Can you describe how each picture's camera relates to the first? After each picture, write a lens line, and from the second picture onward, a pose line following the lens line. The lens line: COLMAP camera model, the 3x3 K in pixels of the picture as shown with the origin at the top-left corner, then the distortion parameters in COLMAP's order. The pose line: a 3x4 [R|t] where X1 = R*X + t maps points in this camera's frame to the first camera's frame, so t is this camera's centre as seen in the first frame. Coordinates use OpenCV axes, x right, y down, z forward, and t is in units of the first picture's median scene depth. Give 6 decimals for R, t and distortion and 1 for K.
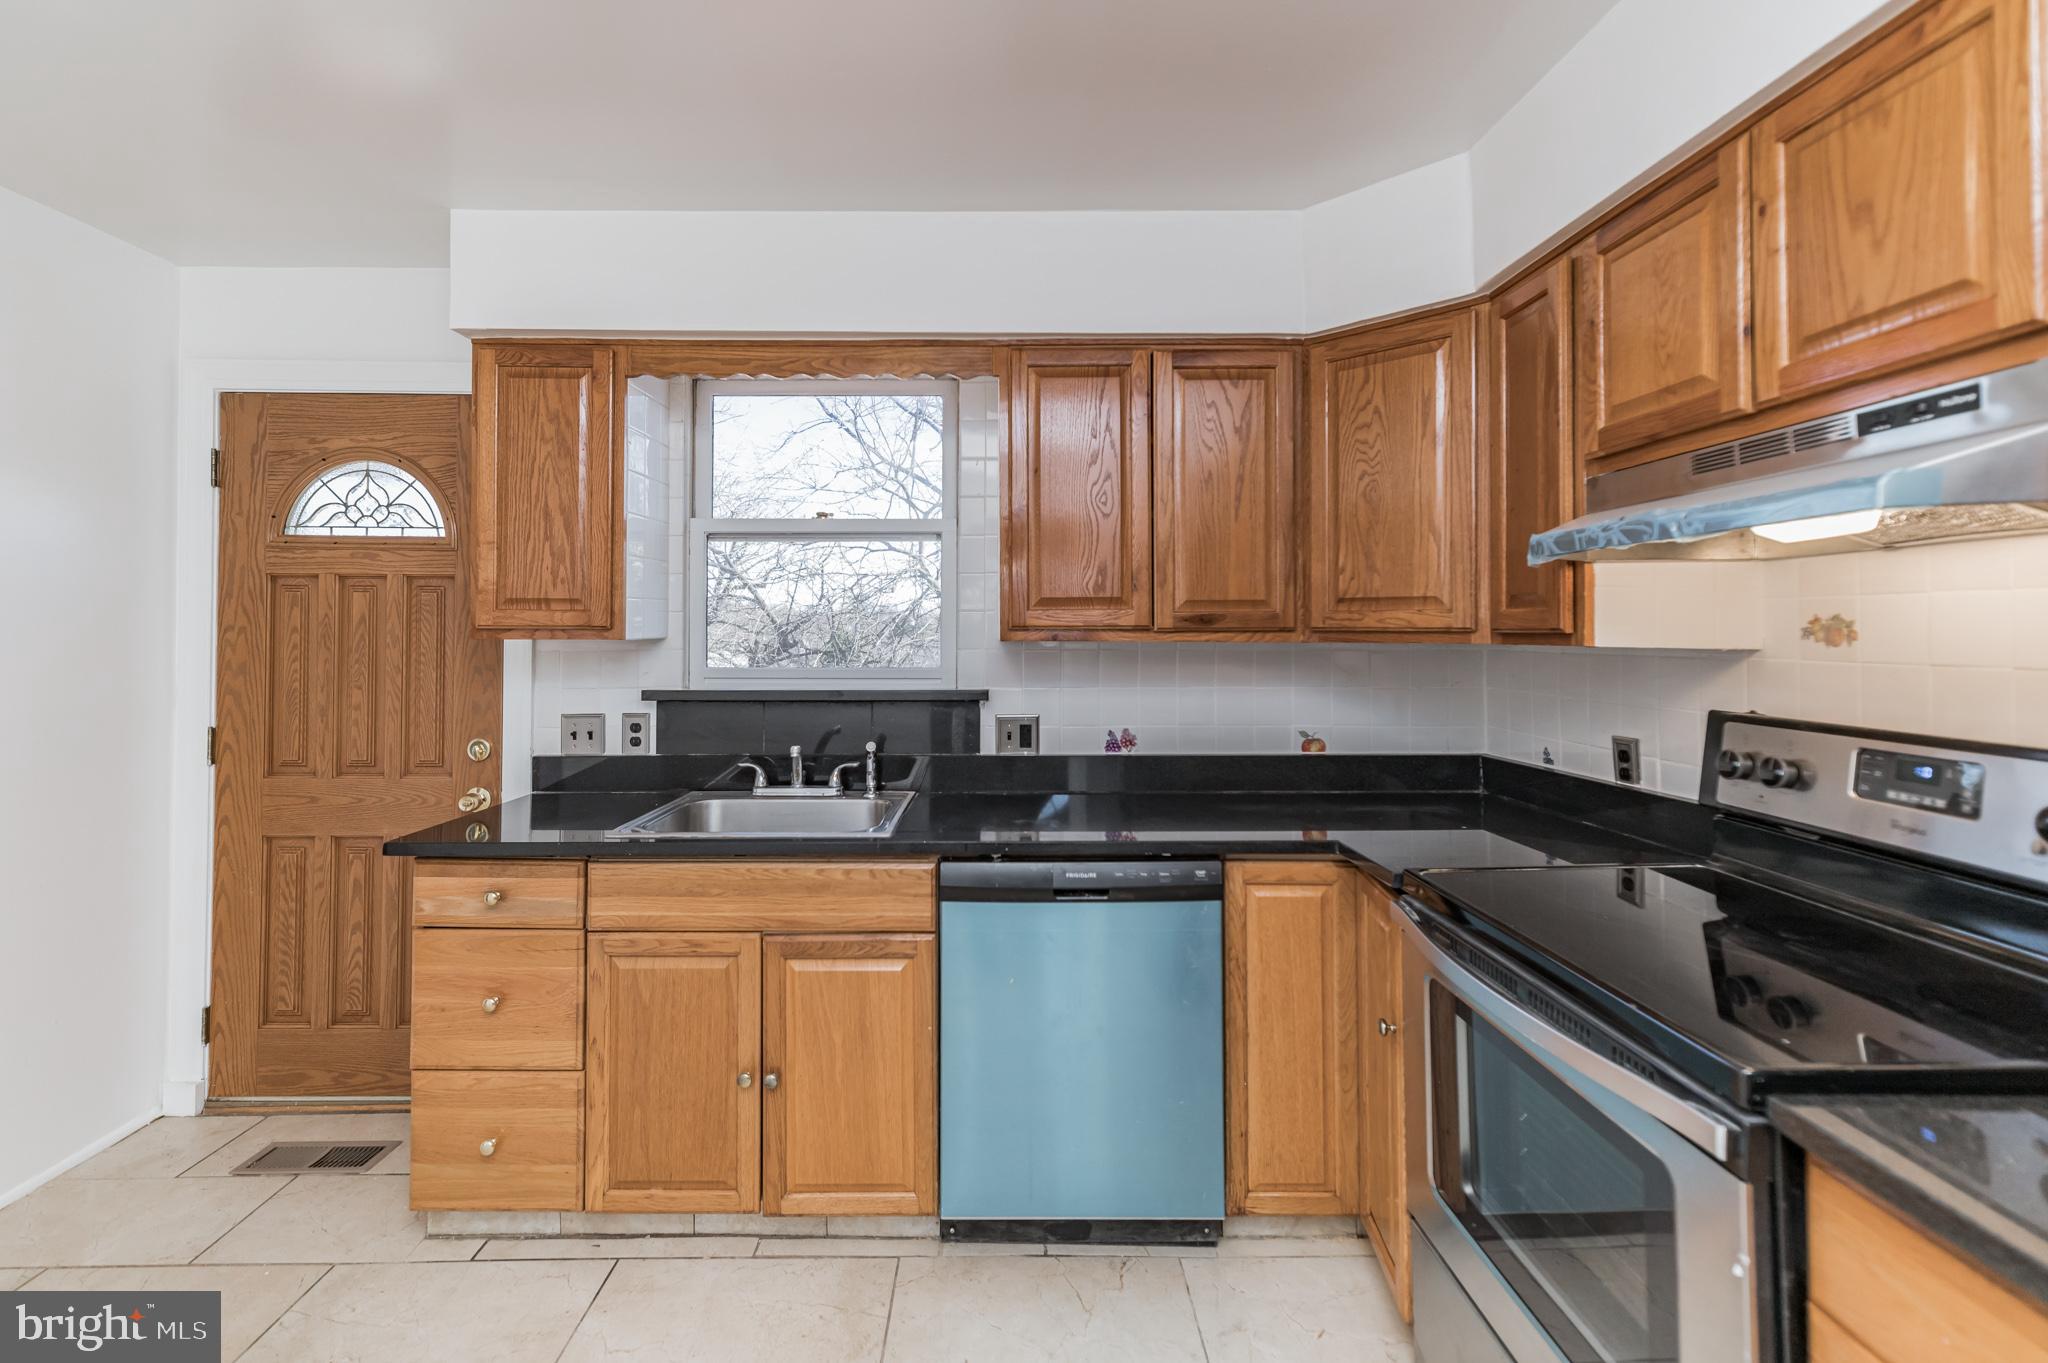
lens RADIAL K [[915.6, 0, 998.9], [0, 915.6, 609.3], [0, 0, 1]] dist [0.012809, -0.000461]
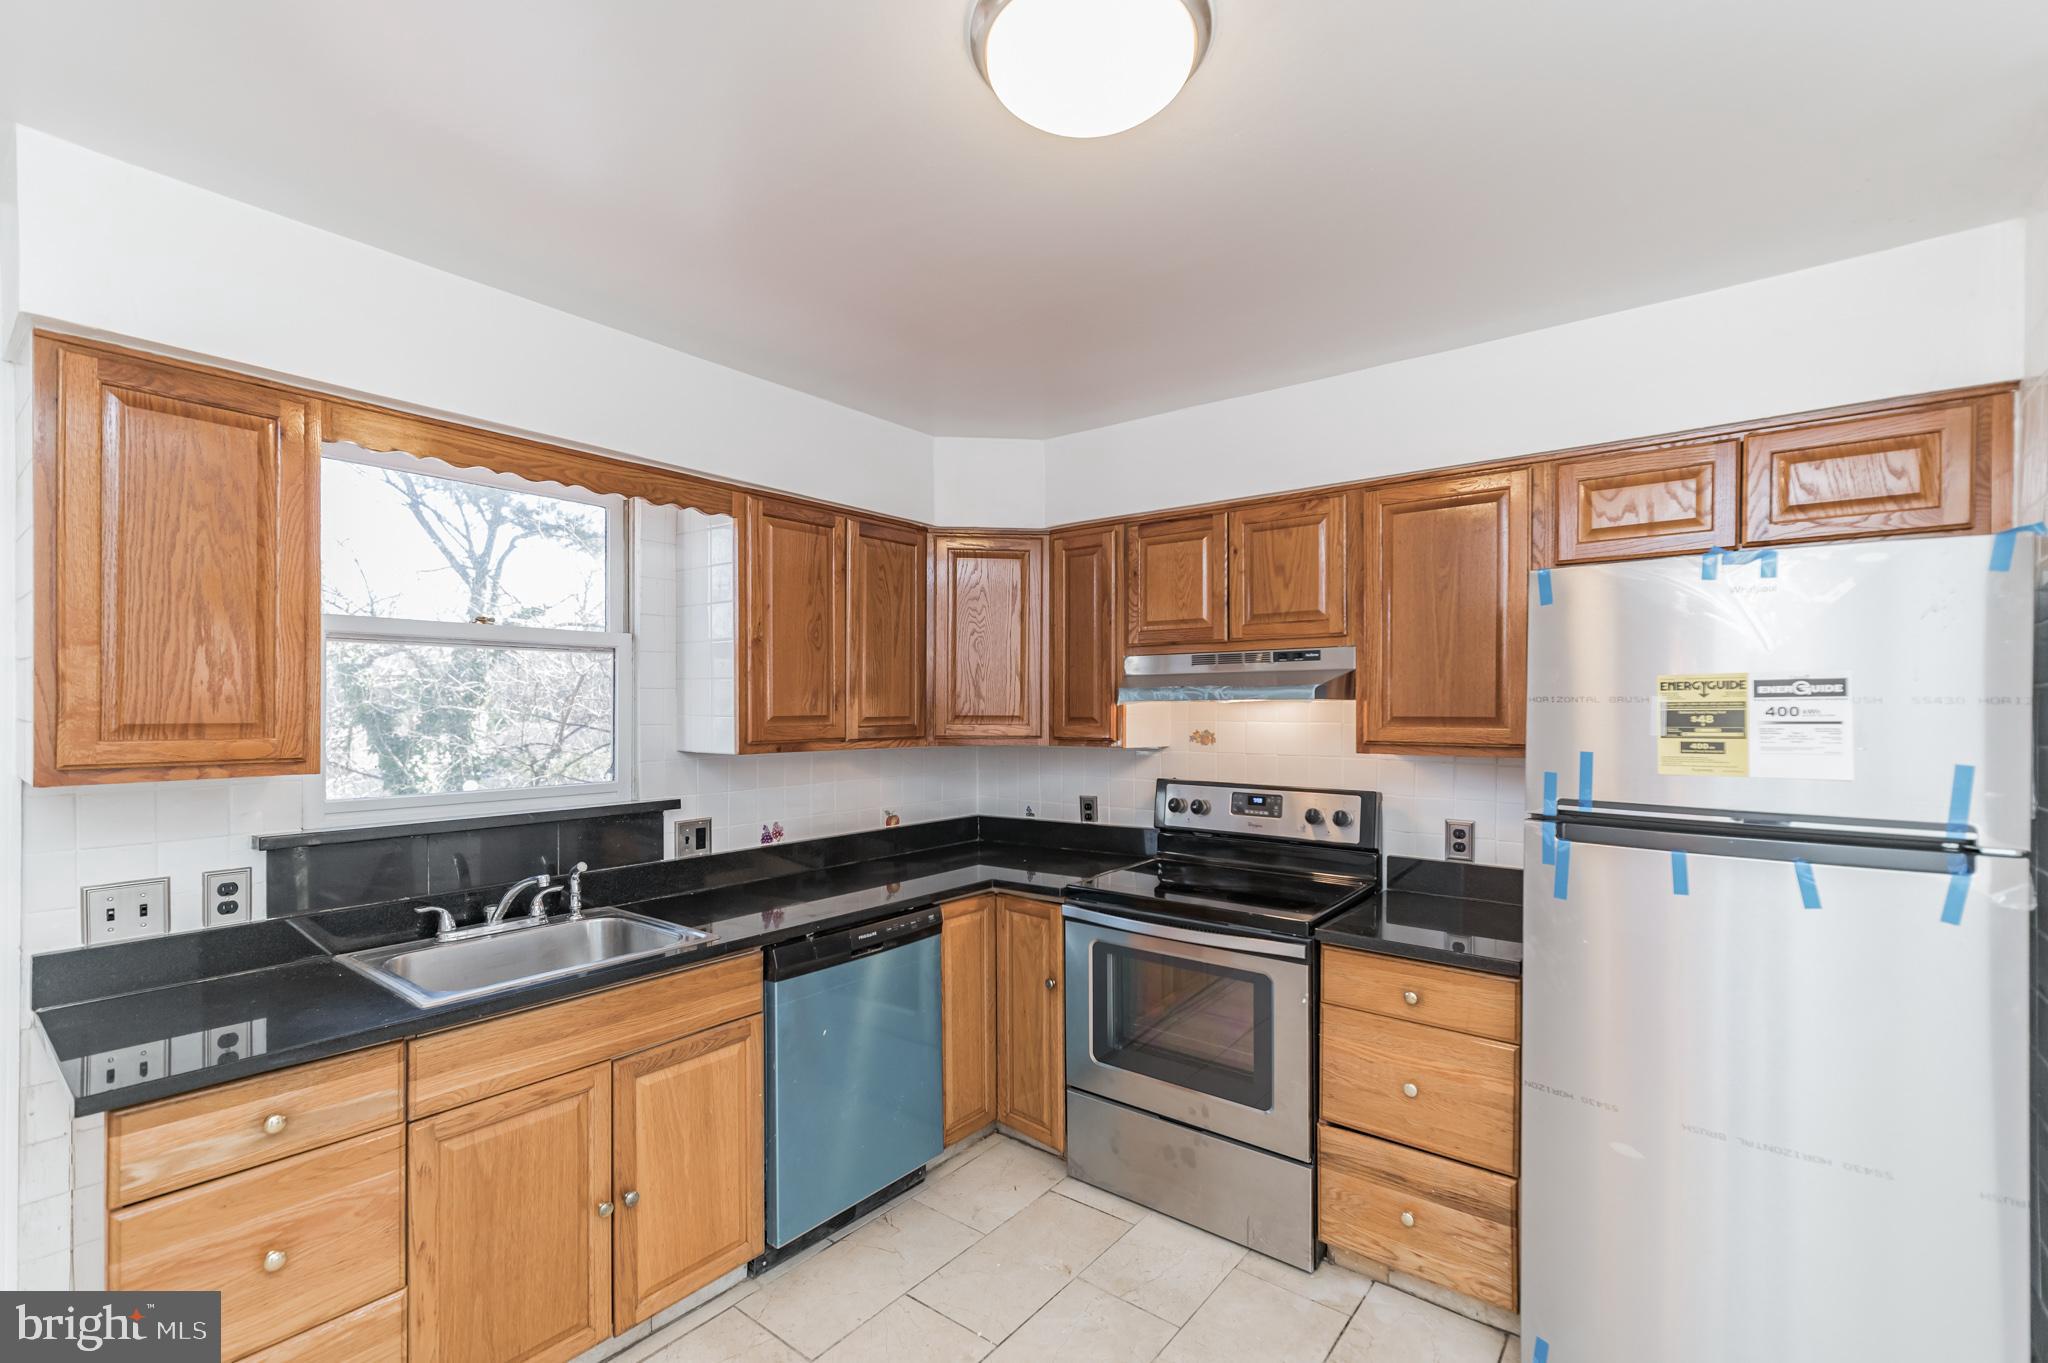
lens RADIAL K [[915.6, 0, 1025.9], [0, 915.6, 697.3], [0, 0, 1]] dist [0.012809, -0.000461]
pose [[0.609781, 0.005917, 0.792548, -0.767457], [-0.019855, 0.999772, 0.007812, -0.058556], [-0.792322, -0.020500, 0.609759, 0.038953]]
